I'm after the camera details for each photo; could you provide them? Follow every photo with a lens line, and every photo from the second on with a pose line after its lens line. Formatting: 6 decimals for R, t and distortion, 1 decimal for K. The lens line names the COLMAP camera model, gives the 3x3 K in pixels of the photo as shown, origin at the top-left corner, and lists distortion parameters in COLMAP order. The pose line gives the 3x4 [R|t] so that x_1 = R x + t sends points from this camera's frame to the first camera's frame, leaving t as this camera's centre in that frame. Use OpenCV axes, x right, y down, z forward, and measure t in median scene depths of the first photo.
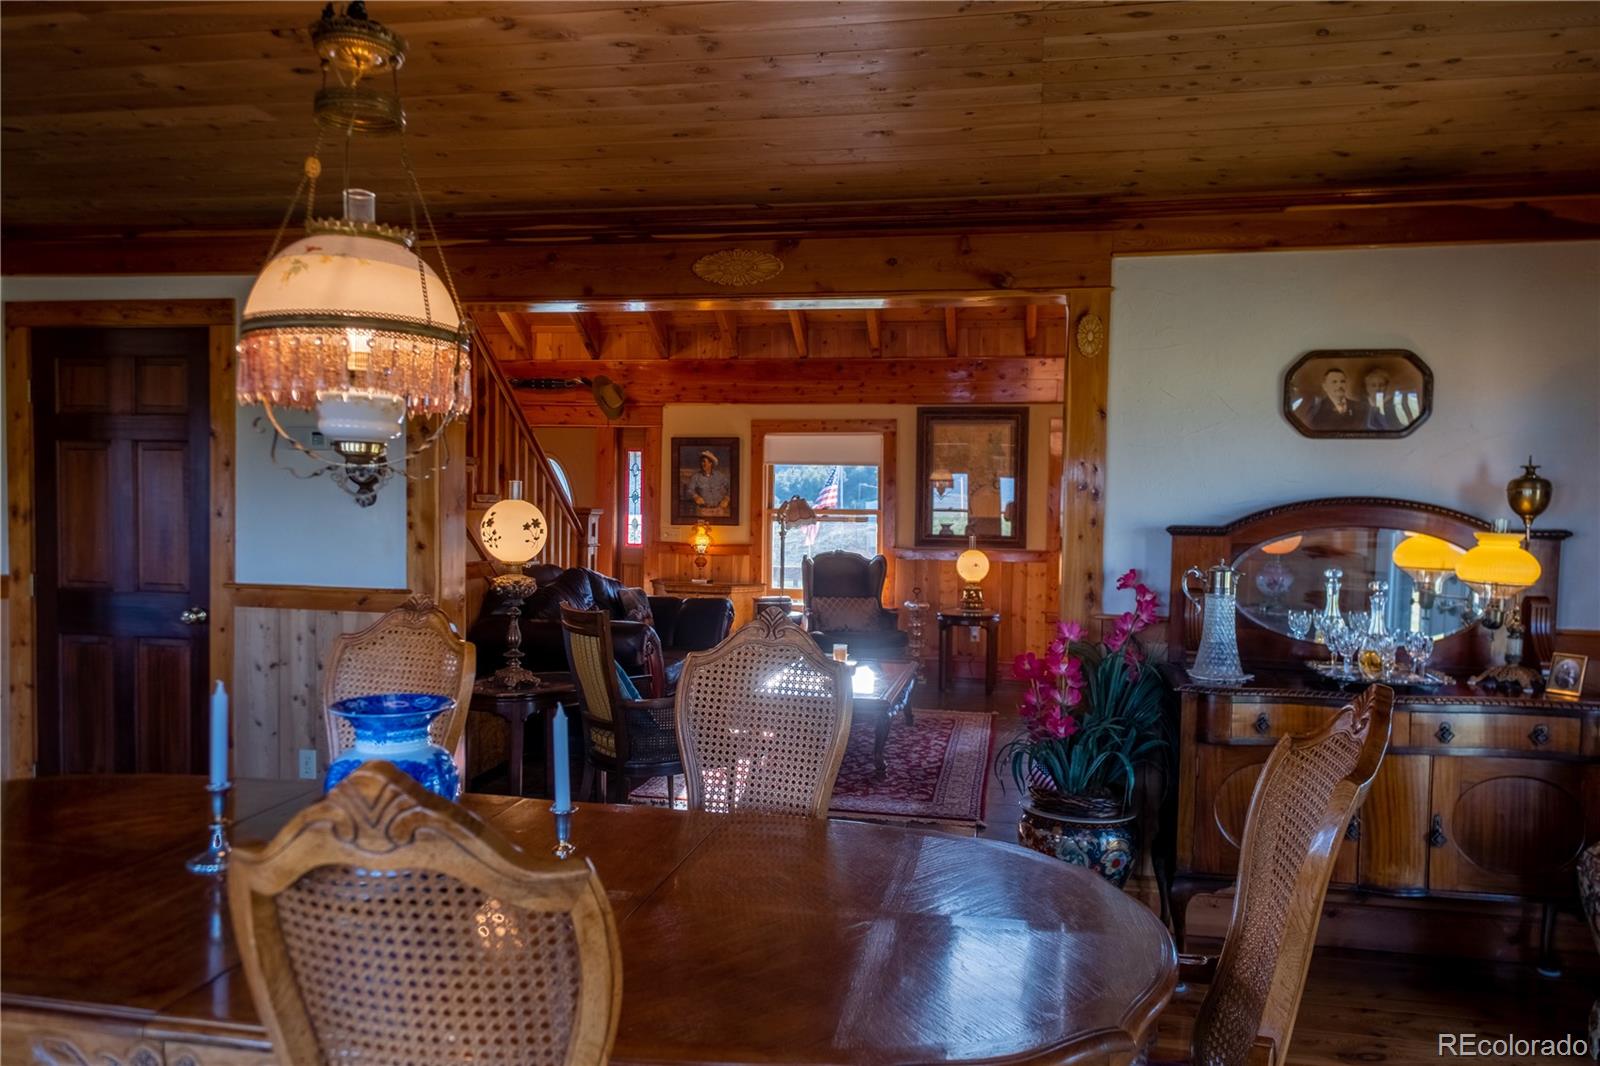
lens RADIAL K [[1105.6, 0, 797.0], [0, 1105.6, 537.3], [0, 0, 1]] dist [0.010143, 0.010253]
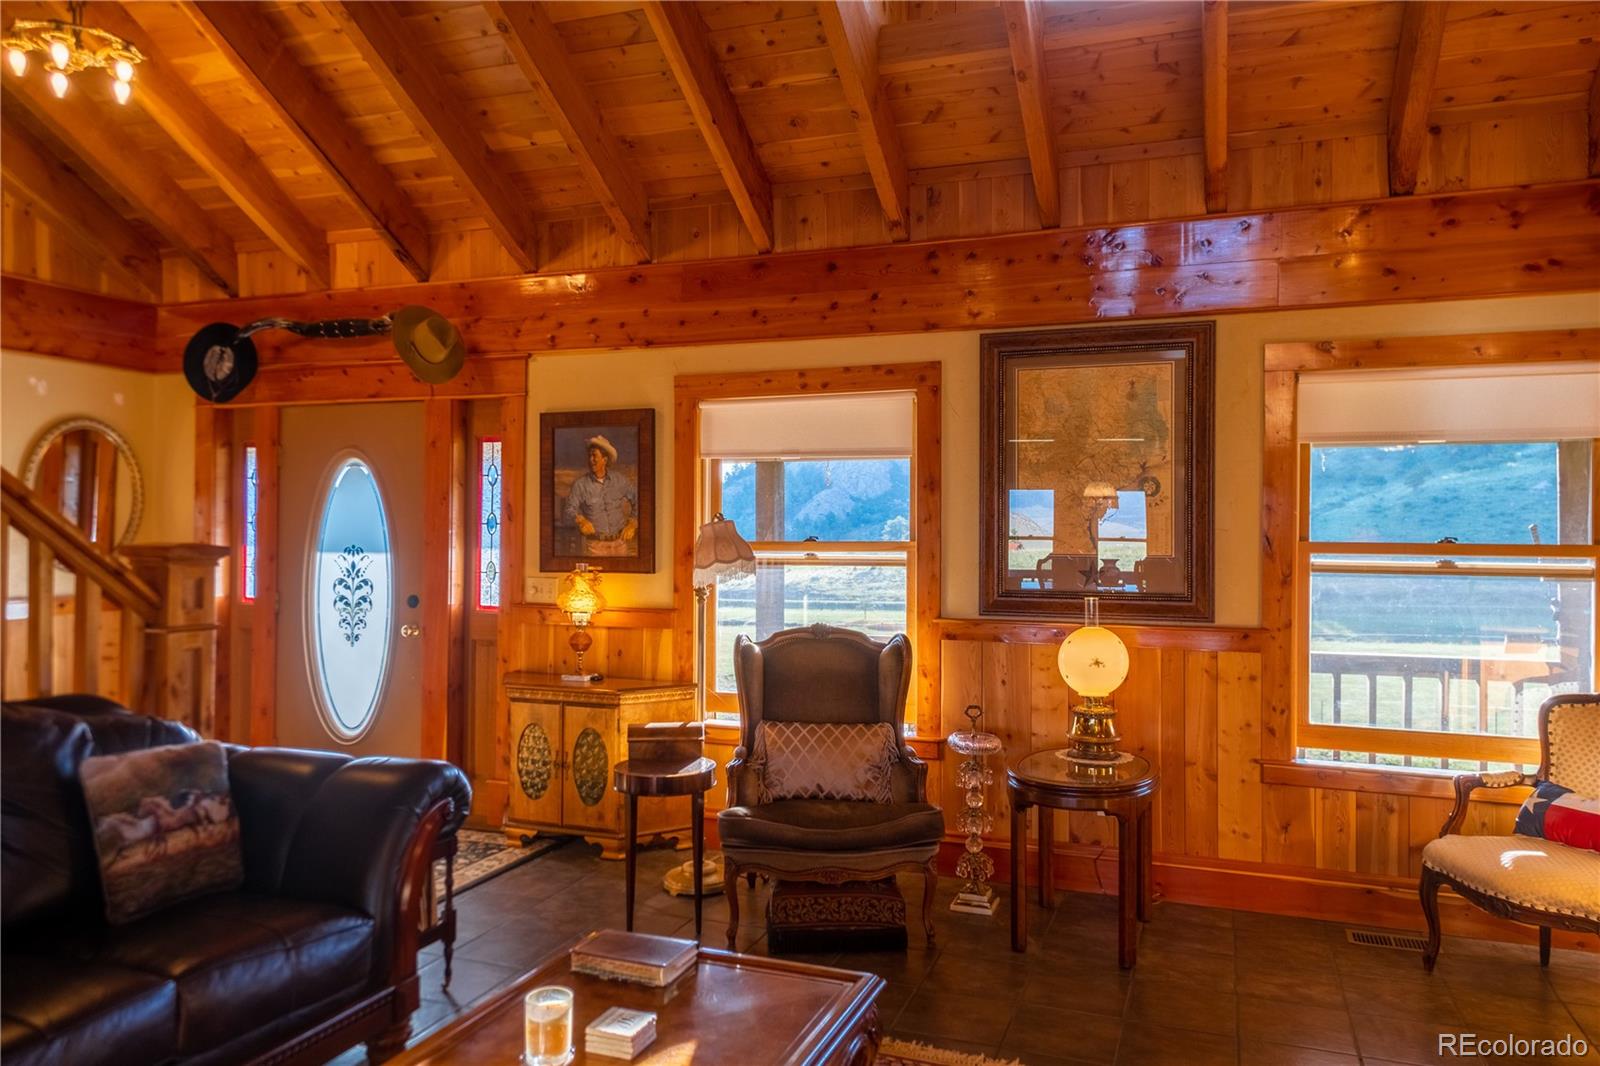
lens RADIAL K [[1105.6, 0, 813.5], [0, 1105.6, 526.2], [0, 0, 1]] dist [0.010143, 0.010253]
pose [[0.988017, -0.010381, -0.153998, 0.106571], [0.004652, 0.999285, -0.037513, -0.012945], [0.154278, 0.036347, 0.987359, 0.484275]]
